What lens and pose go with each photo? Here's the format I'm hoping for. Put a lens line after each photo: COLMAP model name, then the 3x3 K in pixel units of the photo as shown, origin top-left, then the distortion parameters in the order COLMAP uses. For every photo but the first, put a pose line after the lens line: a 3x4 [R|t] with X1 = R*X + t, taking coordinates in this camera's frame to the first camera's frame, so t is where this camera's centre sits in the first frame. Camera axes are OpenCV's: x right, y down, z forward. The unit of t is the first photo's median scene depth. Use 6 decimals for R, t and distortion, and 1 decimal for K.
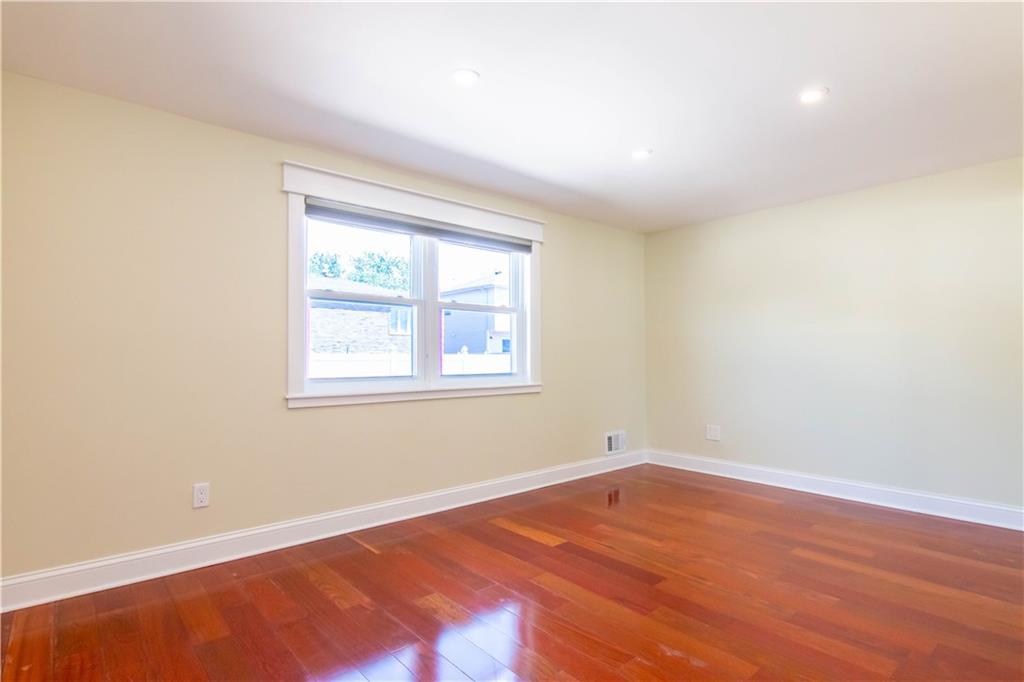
lens RADIAL K [[523.4, 0, 516.4], [0, 523.4, 336.4], [0, 0, 1]] dist [0.000017, -0.001841]
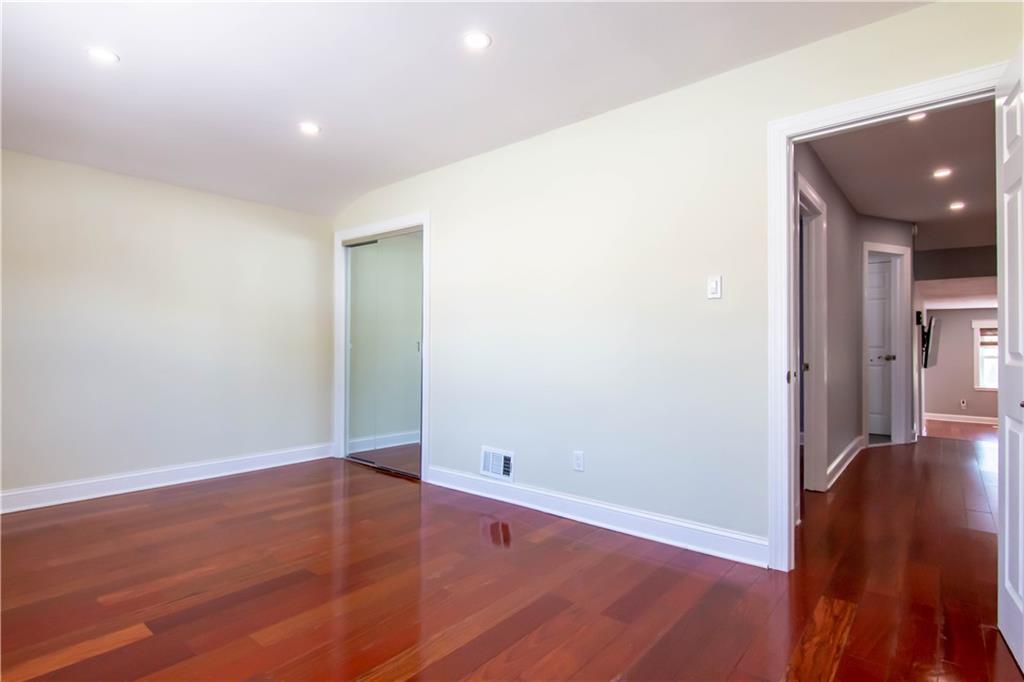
lens RADIAL K [[523.4, 0, 511.3], [0, 523.4, 344.5], [0, 0, 1]] dist [0.000017, -0.001841]
pose [[-0.161284, 0.010400, 0.986853, -0.676427], [-0.037742, 0.999148, -0.016698, 0.034793], [-0.986186, -0.039939, -0.160755, 0.705152]]
